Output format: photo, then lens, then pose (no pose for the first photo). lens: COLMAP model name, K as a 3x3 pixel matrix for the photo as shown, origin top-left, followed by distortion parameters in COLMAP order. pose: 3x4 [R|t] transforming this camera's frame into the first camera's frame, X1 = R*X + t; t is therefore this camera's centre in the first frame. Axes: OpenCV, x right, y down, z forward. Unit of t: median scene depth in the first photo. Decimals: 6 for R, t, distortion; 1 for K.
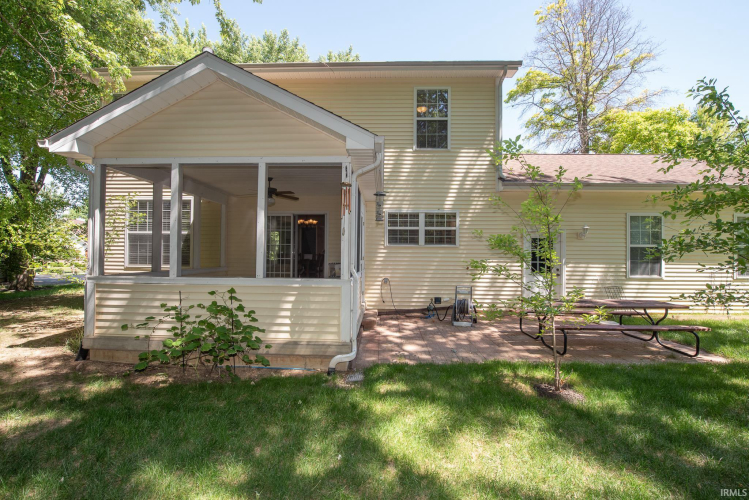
lens RADIAL K [[312.6, 0, 373.2], [0, 312.6, 253.1], [0, 0, 1]] dist [-0.015093, -0.000186]
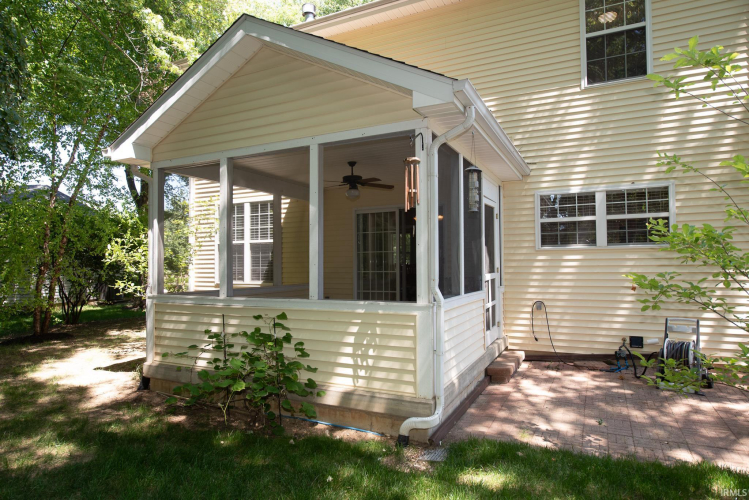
lens RADIAL K [[452.9, 0, 371.0], [0, 452.9, 251.1], [0, 0, 1]] dist [-0.002993, 0.003092]
pose [[0.908418, -0.030144, -0.416976, 0.148422], [0.020184, 0.999396, -0.028276, -0.000738], [0.417576, 0.017270, 0.908478, 0.054782]]
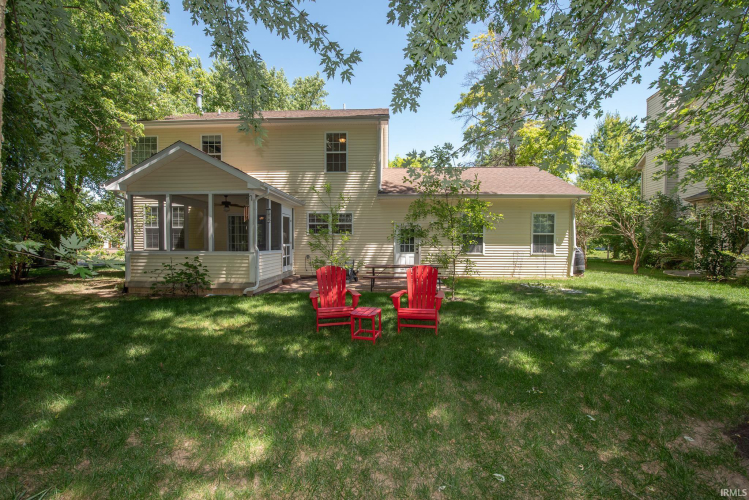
lens RADIAL K [[298.8, 0, 374.0], [0, 298.8, 253.2], [0, 0, 1]] dist [-0.016873, -0.001070]
pose [[0.999902, -0.005759, -0.012797, 0.505904], [0.006257, 0.999210, 0.039240, 0.016701], [0.012560, -0.039316, 0.999148, -0.639796]]
